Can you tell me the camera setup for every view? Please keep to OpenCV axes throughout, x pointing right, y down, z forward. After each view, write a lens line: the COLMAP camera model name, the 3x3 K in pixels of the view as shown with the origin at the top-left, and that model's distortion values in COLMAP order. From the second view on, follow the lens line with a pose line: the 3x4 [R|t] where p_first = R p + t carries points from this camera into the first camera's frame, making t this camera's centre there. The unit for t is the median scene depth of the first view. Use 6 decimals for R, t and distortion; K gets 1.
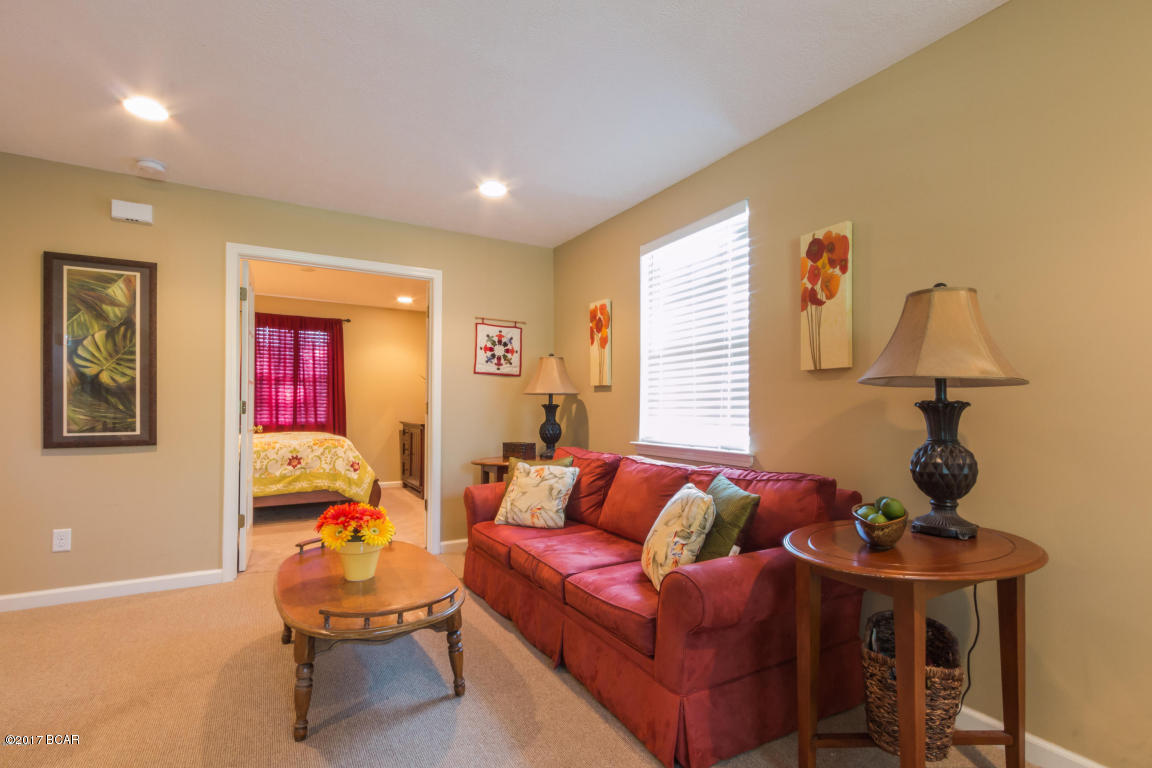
lens RADIAL K [[520.8, 0, 569.5], [0, 520.8, 406.8], [0, 0, 1]] dist [-0.002142, -0.000385]
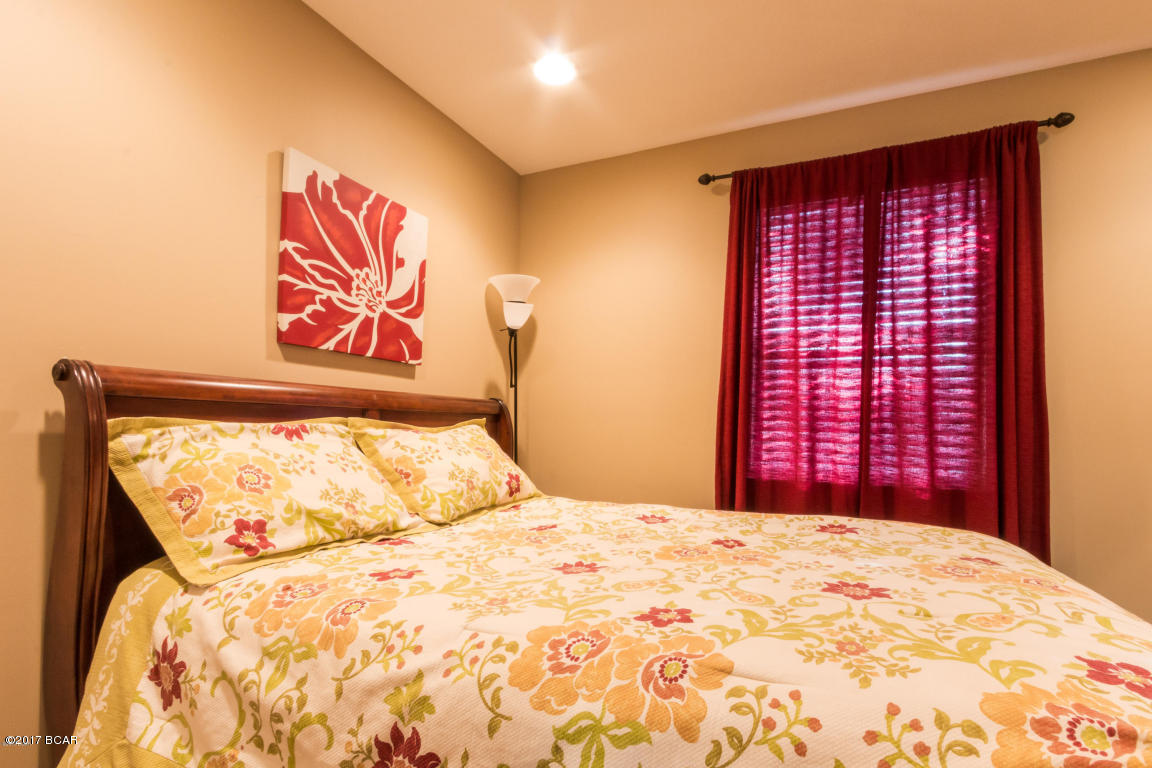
lens RADIAL K [[534.1, 0, 582.3], [0, 534.1, 427.5], [0, 0, 1]] dist [0.003903, -0.000104]
pose [[0.574354, 0.007687, -0.818571, -0.564360], [-0.011939, 0.999928, 0.001013, 0.000029], [0.818520, 0.009191, 0.574405, 1.053543]]
